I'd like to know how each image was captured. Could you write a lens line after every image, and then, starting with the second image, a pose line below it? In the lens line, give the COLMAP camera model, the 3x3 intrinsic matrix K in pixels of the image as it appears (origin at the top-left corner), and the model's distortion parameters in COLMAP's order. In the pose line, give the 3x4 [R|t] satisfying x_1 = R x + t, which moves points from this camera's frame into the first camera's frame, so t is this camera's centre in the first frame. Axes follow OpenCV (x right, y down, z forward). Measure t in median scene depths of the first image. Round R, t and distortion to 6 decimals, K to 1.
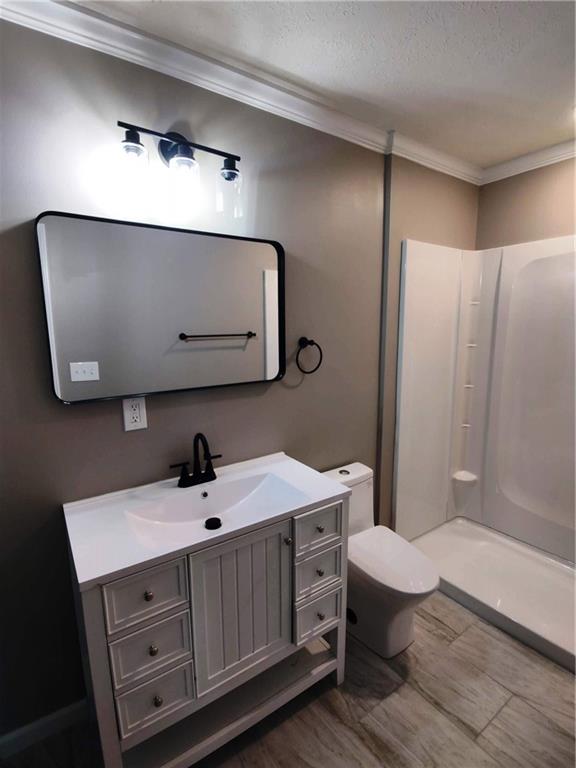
lens RADIAL K [[378.7, 0, 283.3], [0, 378.7, 383.1], [0, 0, 1]] dist [0.006164, -0.012451]
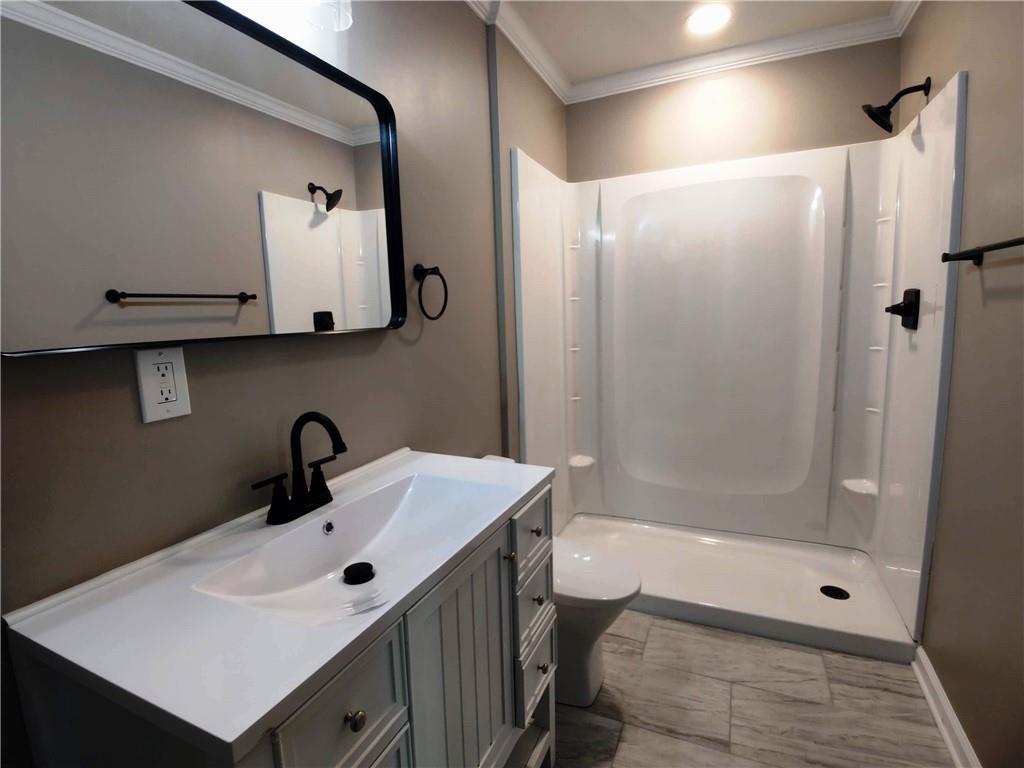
lens RADIAL K [[505.0, 0, 511.8], [0, 505.0, 381.0], [0, 0, 1]] dist [0.006164, -0.012451]
pose [[0.862311, -0.086615, 0.498916, -0.305872], [0.100514, 0.994935, -0.000998, 0.110467], [-0.496303, 0.051008, 0.866650, 0.230541]]
